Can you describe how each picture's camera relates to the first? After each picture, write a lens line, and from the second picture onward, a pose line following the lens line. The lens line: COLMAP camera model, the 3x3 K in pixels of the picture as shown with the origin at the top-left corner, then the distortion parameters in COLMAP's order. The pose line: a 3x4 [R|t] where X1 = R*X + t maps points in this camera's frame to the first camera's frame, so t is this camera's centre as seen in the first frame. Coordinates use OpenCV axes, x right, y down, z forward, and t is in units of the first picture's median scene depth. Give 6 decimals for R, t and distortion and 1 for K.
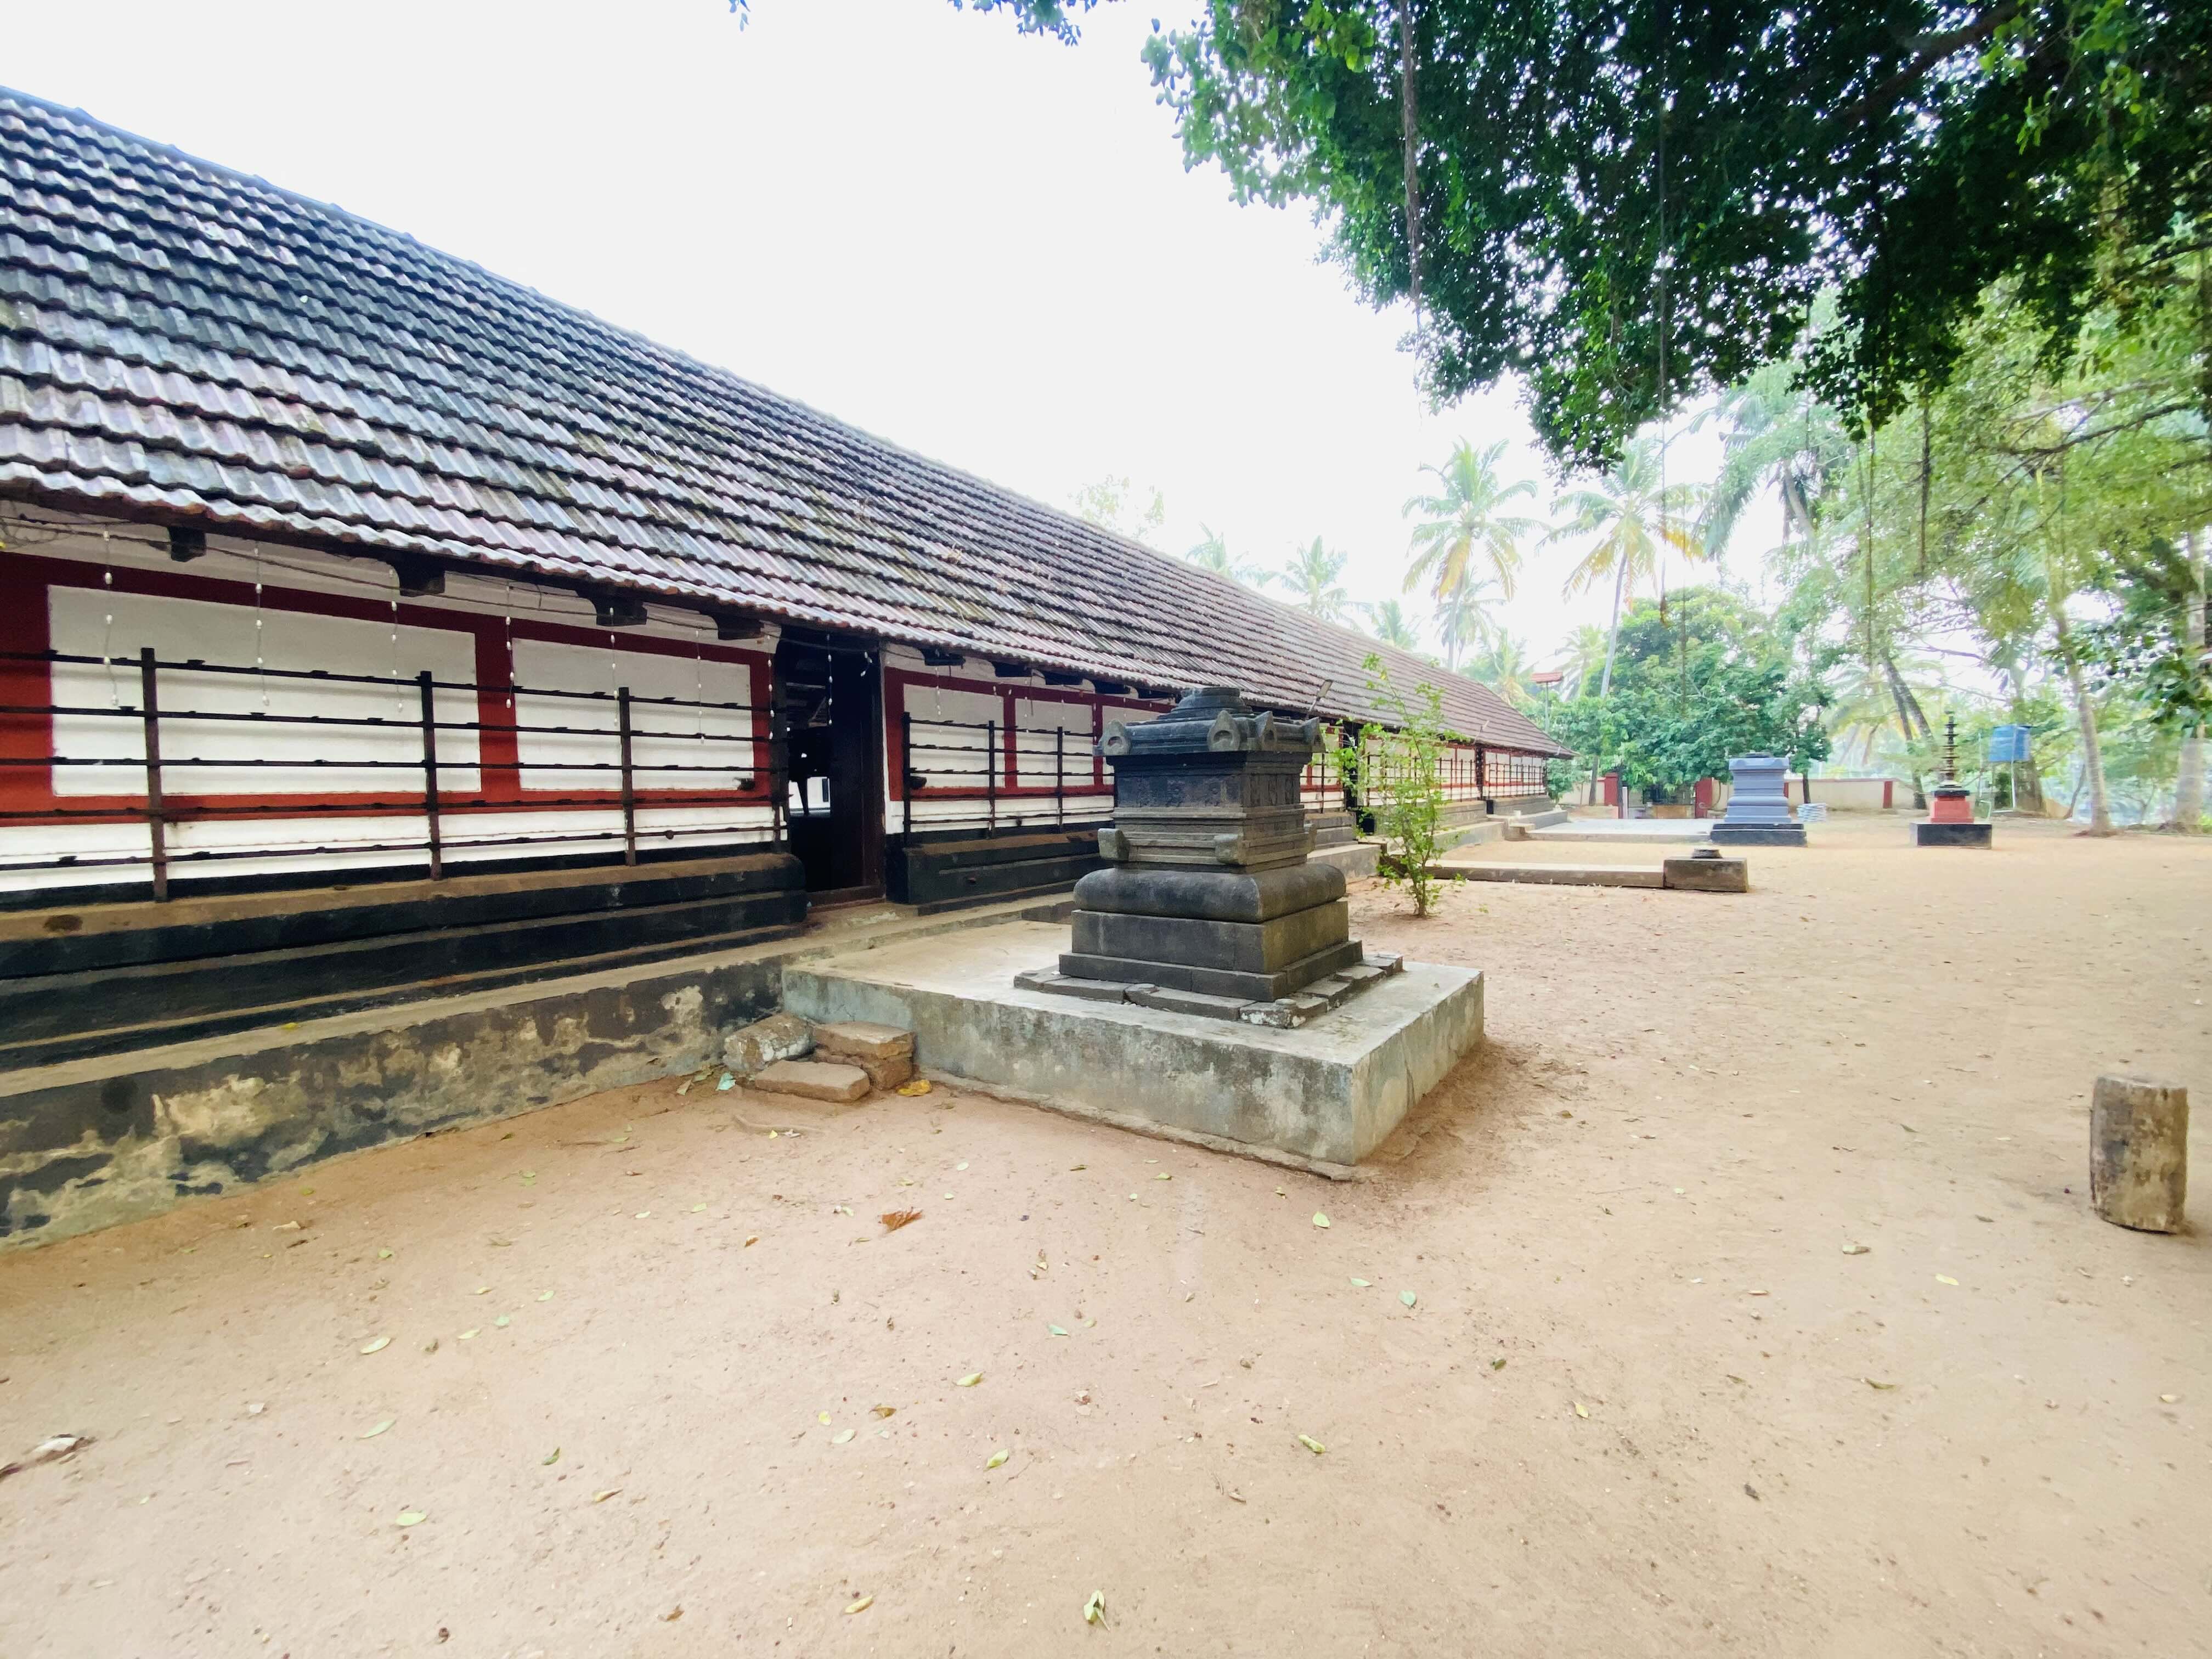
lens RADIAL K [[893.9, 0, 1107.5], [0, 893.9, 820.4], [0, 0, 1]] dist [0.033408, -0.026000]
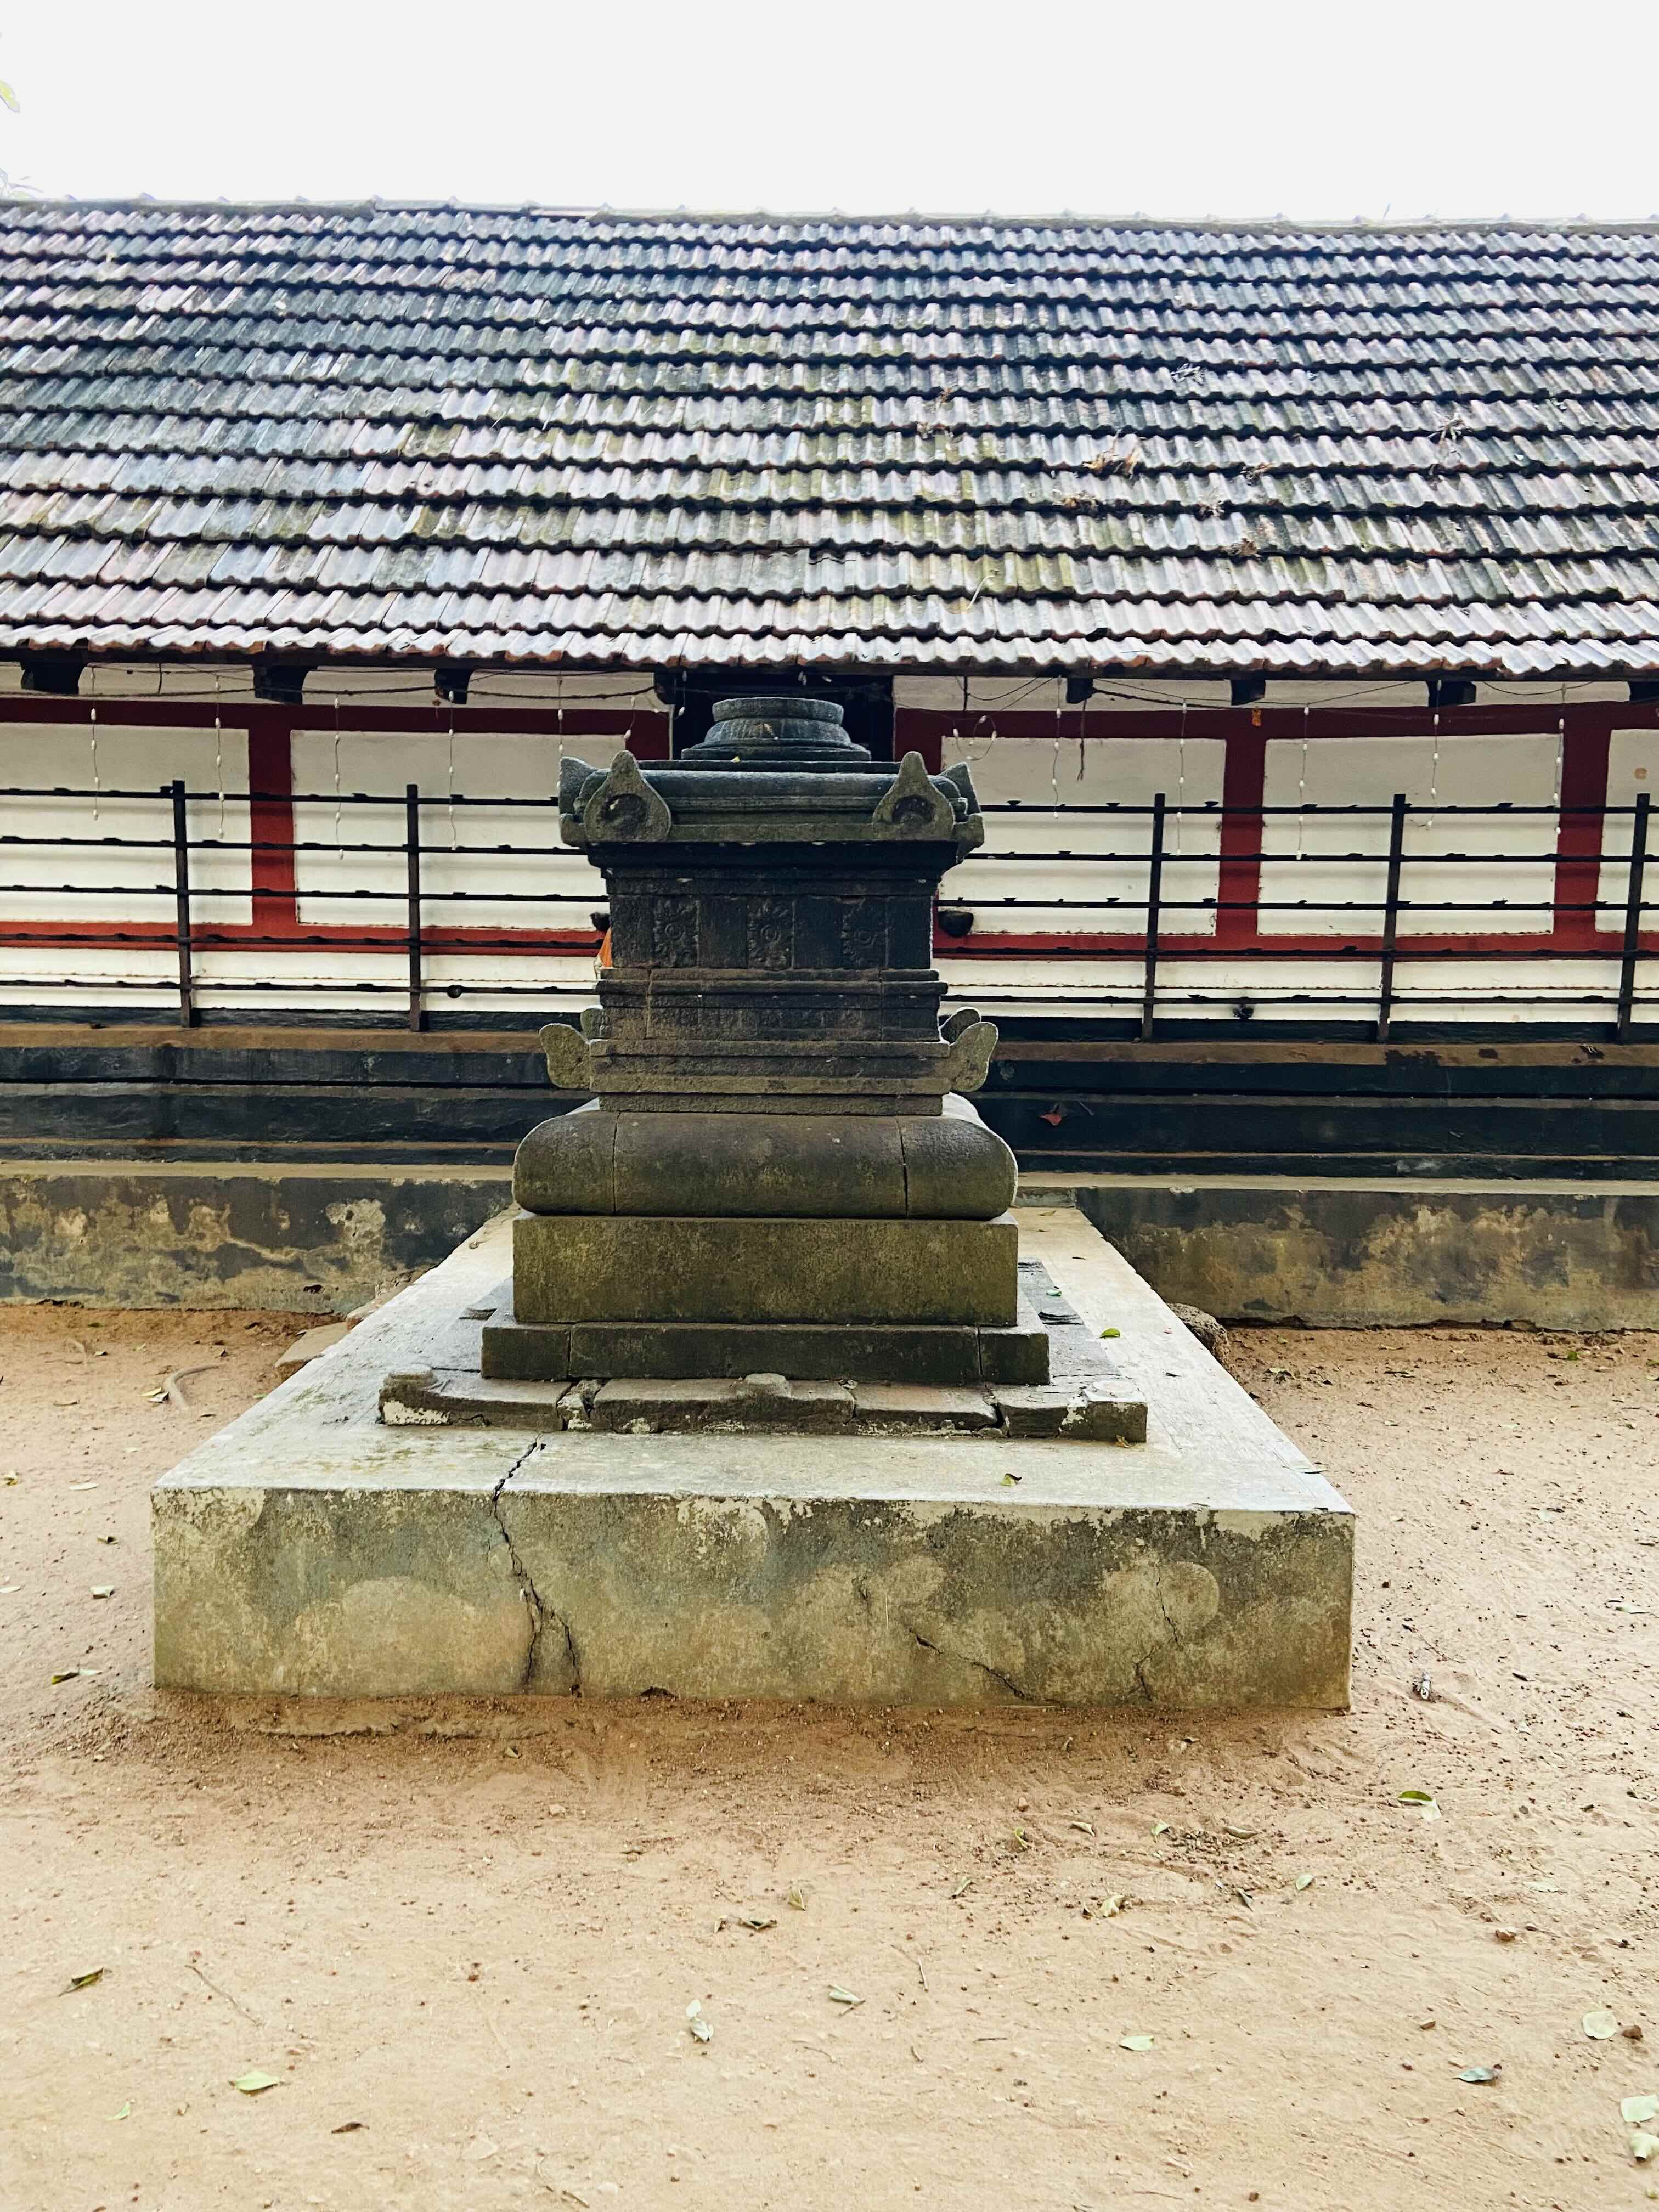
lens RADIAL K [[1676.0, 0, 828.8], [0, 1676.0, 1091.1], [0, 0, 1]] dist [0.133136, -0.164335]
pose [[0.560010, 0.087499, -0.823852, 0.846085], [-0.046398, 0.996159, 0.074260, -0.019398], [0.827185, -0.003362, 0.561919, 0.539541]]
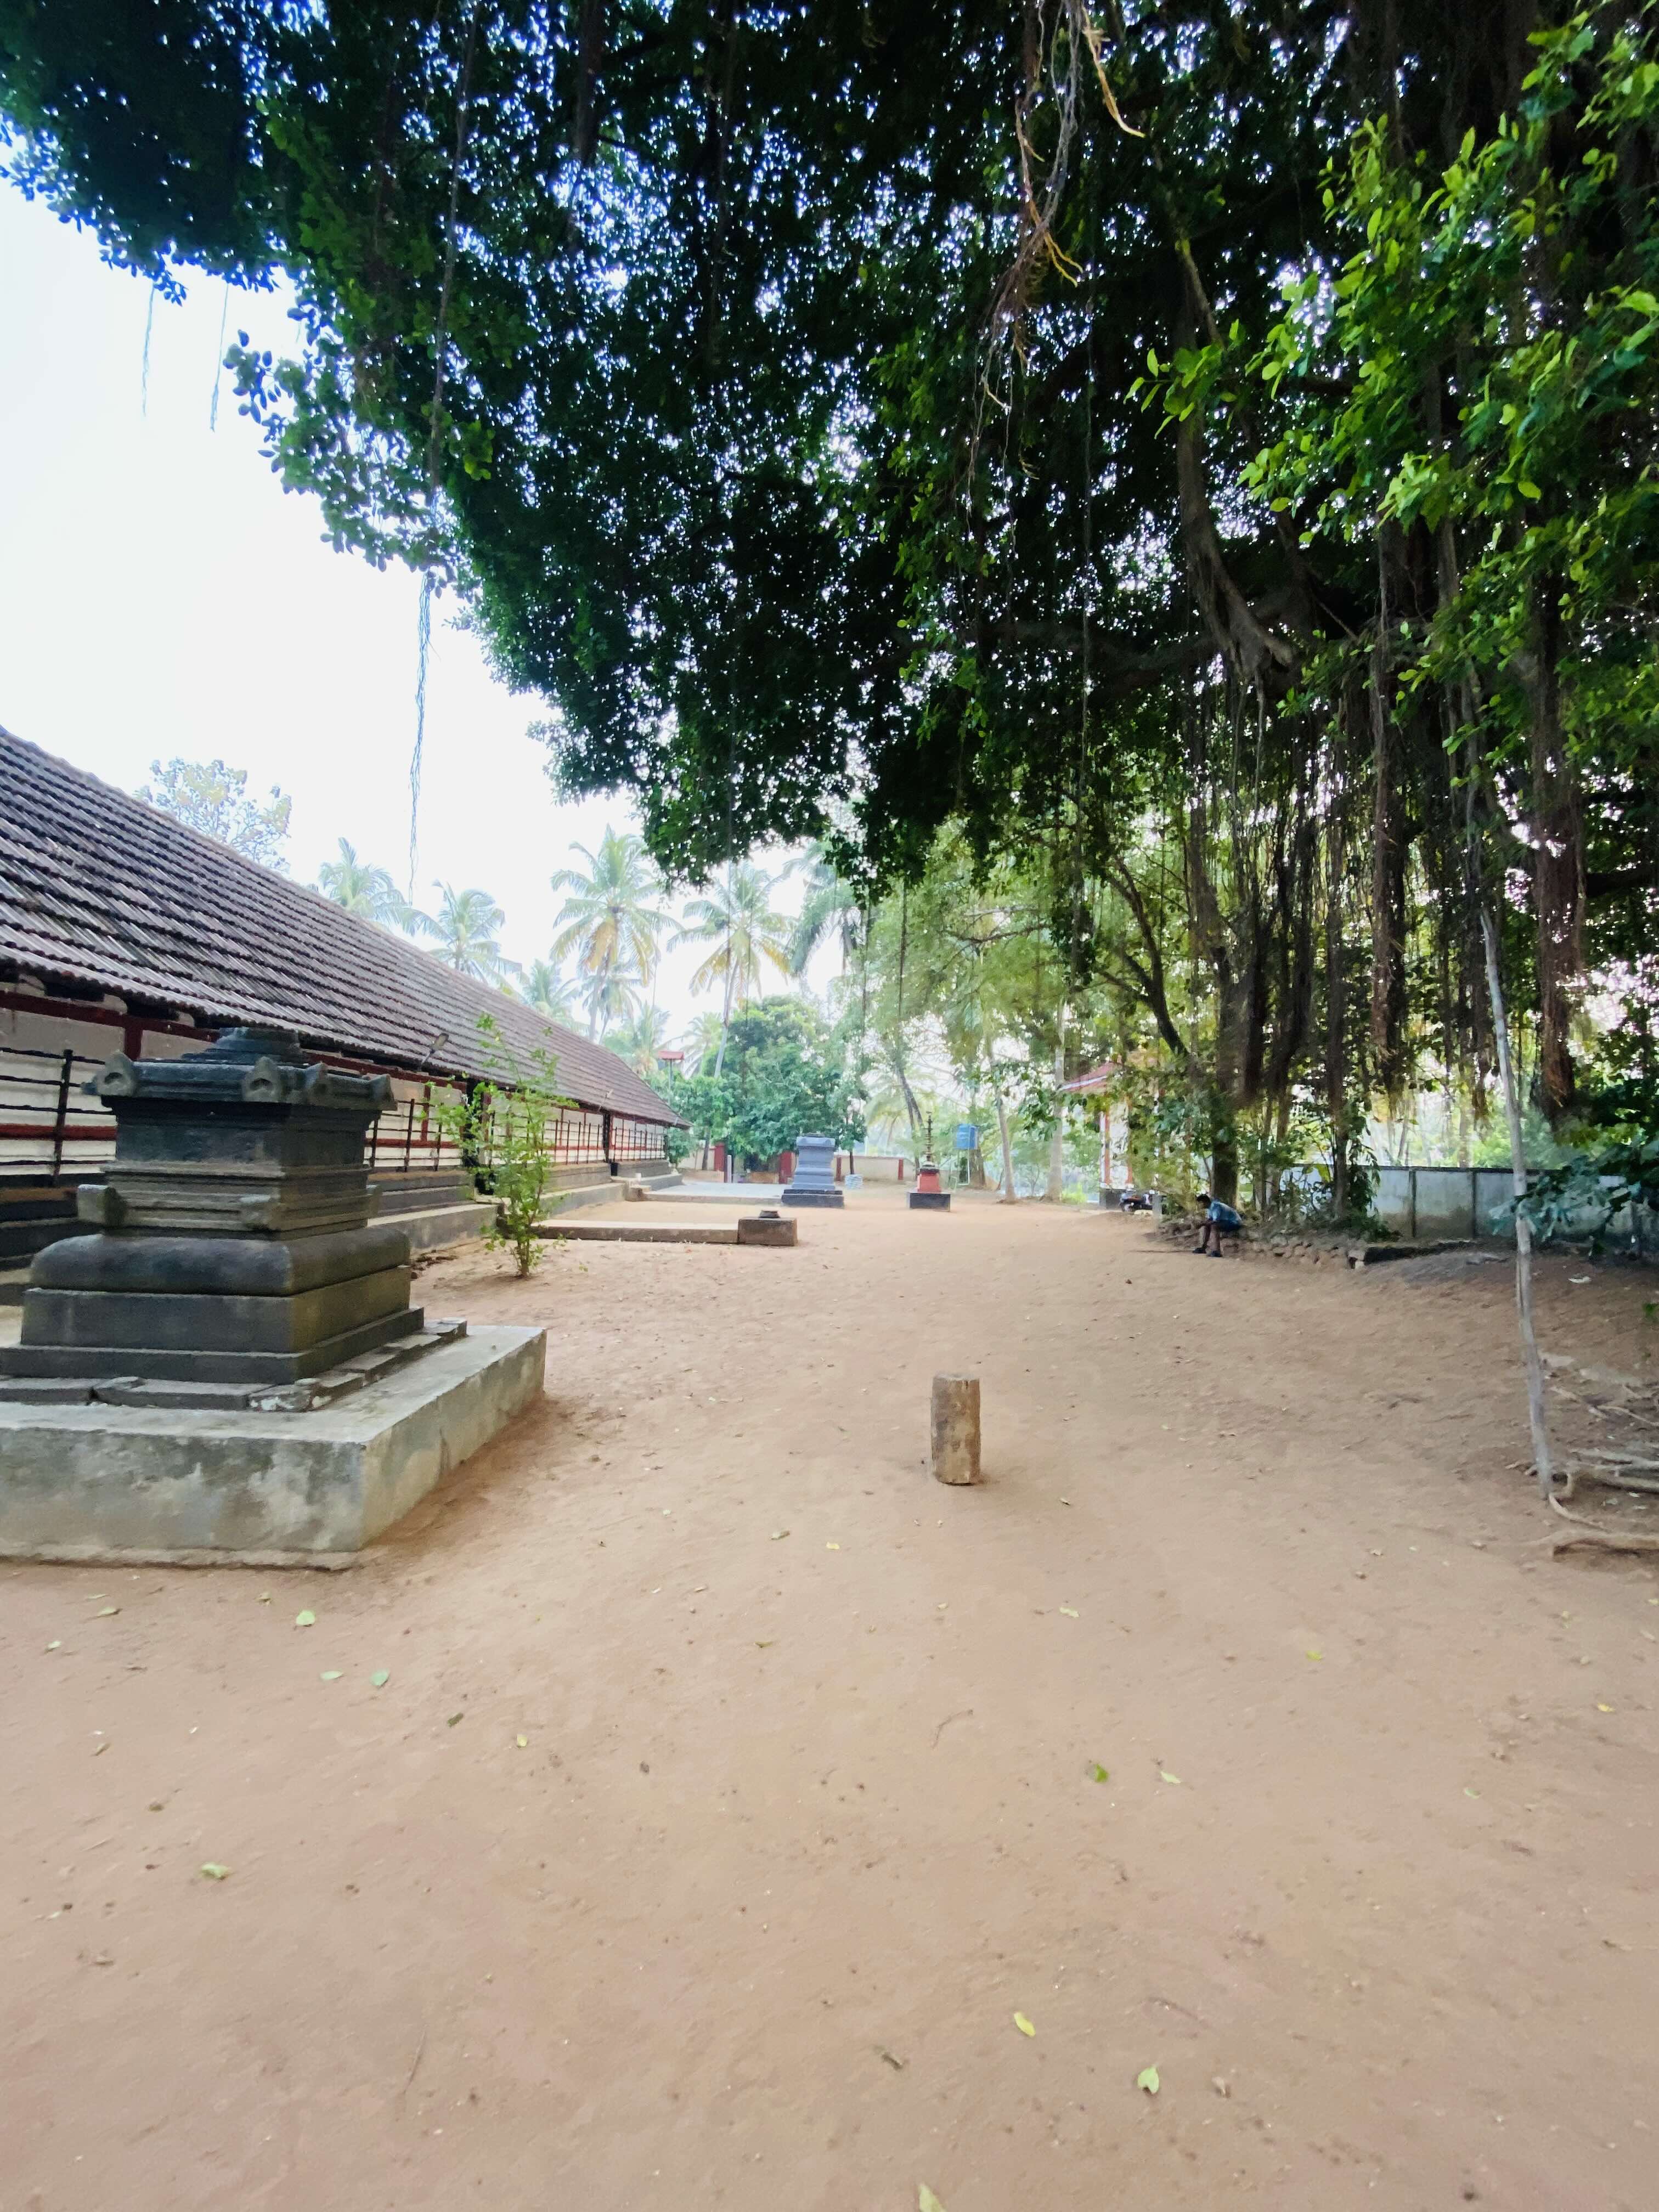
lens RADIAL K [[888.1, 0, 852.9], [0, 888.1, 1105.3], [0, 0, 1]] dist [-0.000460, -0.014724]
pose [[0.797310, 0.077601, 0.598560, 0.066979], [-0.028218, 0.995409, -0.091462, -0.008941], [-0.602909, 0.056034, 0.795839, -0.056324]]
